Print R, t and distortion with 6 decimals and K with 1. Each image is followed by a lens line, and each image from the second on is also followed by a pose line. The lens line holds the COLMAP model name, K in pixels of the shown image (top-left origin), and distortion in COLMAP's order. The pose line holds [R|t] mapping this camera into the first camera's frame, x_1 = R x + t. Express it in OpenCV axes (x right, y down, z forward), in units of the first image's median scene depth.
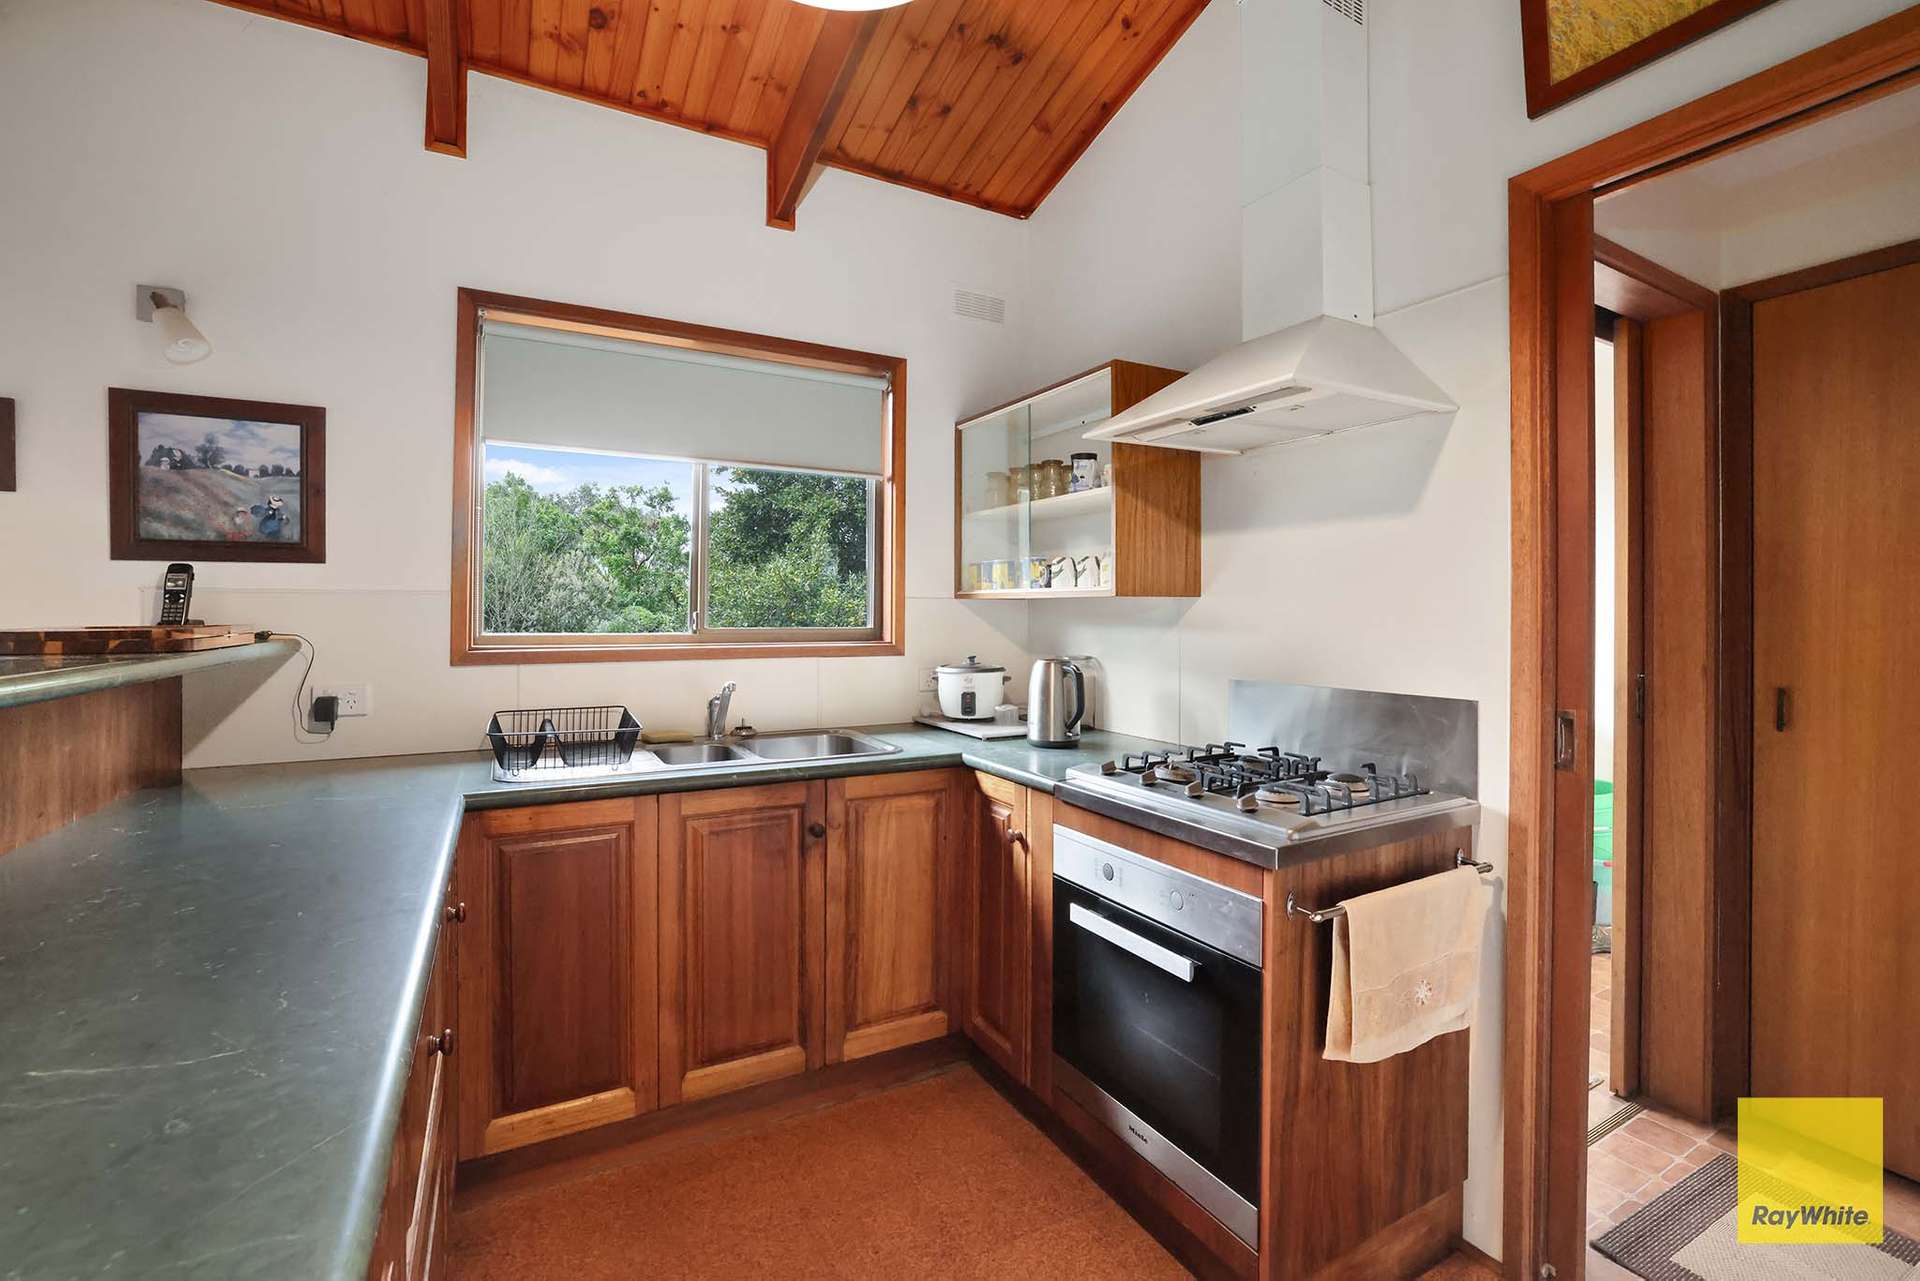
lens RADIAL K [[838.3, 0, 963.5], [0, 838.3, 600.6], [0, 0, 1]] dist [-0.052617, 0.018085]
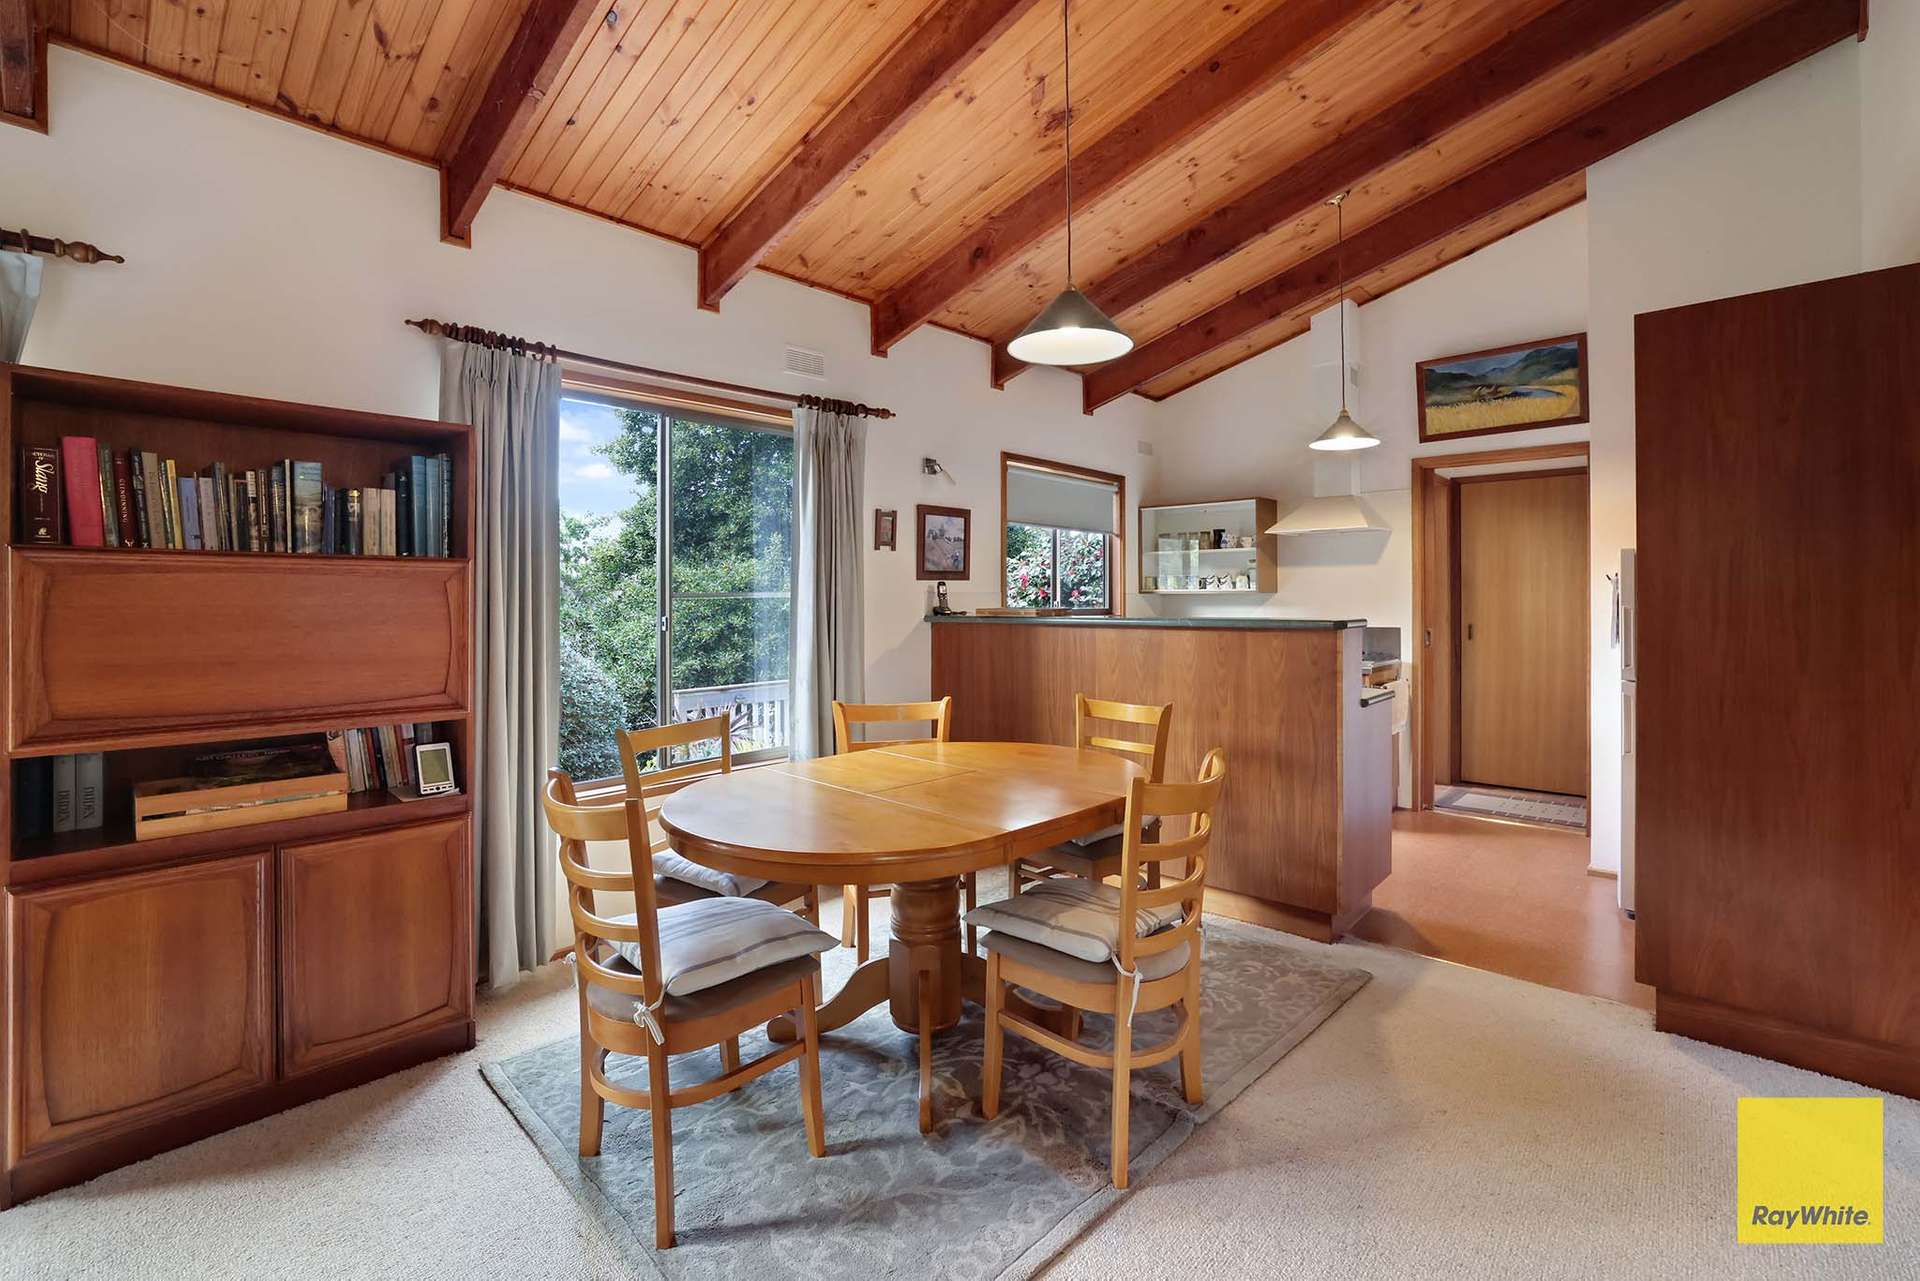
lens RADIAL K [[838.3, 0, 963.5], [0, 838.3, 600.6], [0, 0, 1]] dist [-0.052617, 0.018085]
pose [[0.951852, -0.010649, 0.306374, -1.502404], [0.007609, 0.999909, 0.011114, -0.017270], [-0.306465, -0.008248, 0.951846, -1.147927]]
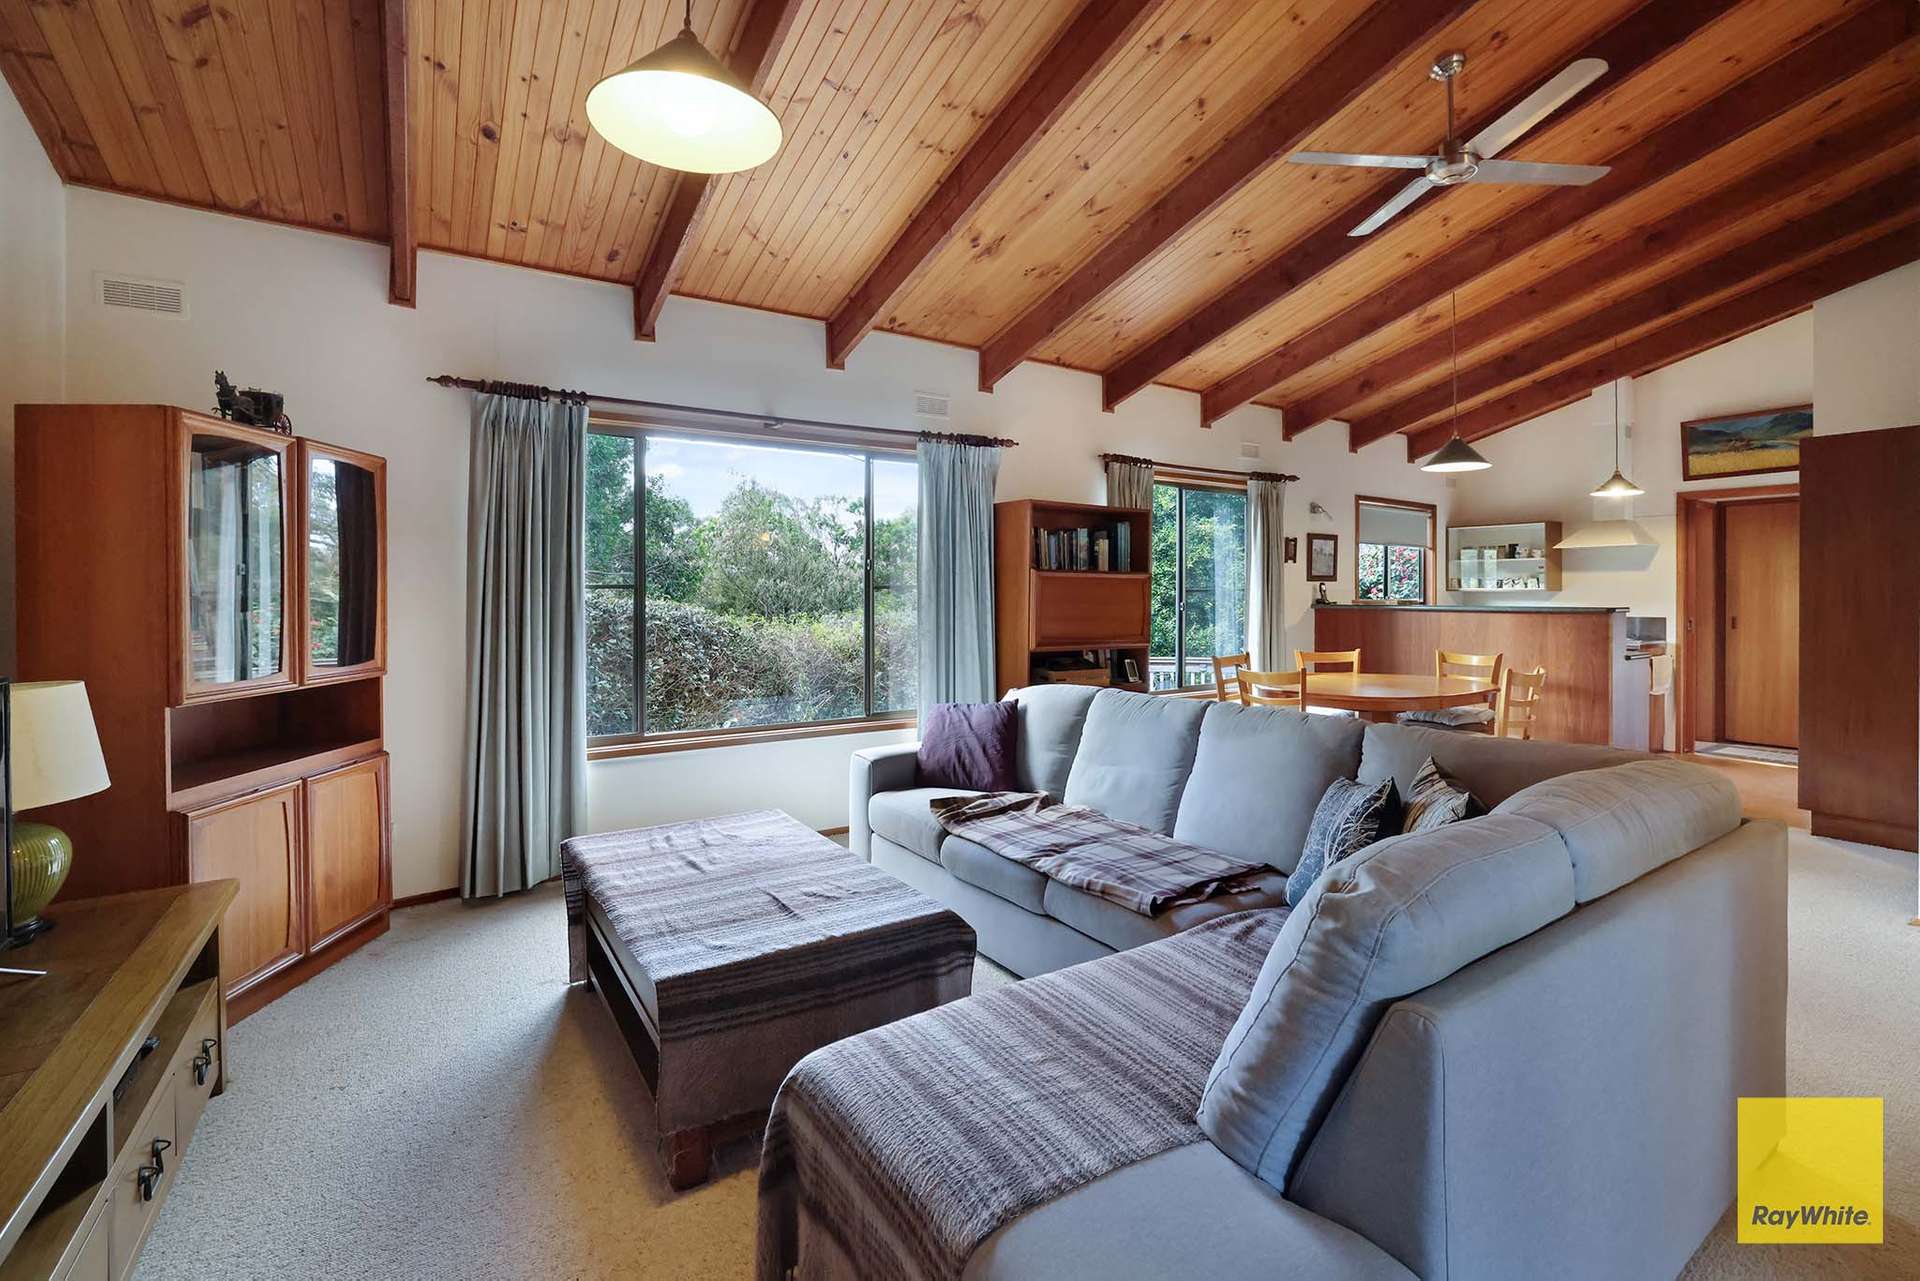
lens RADIAL K [[838.3, 0, 963.5], [0, 838.3, 600.6], [0, 0, 1]] dist [-0.052617, 0.018085]
pose [[0.998354, -0.003170, 0.057273, -2.518679], [0.002355, 0.999895, 0.014292, -0.021244], [-0.057312, -0.014134, 0.998256, -2.310278]]
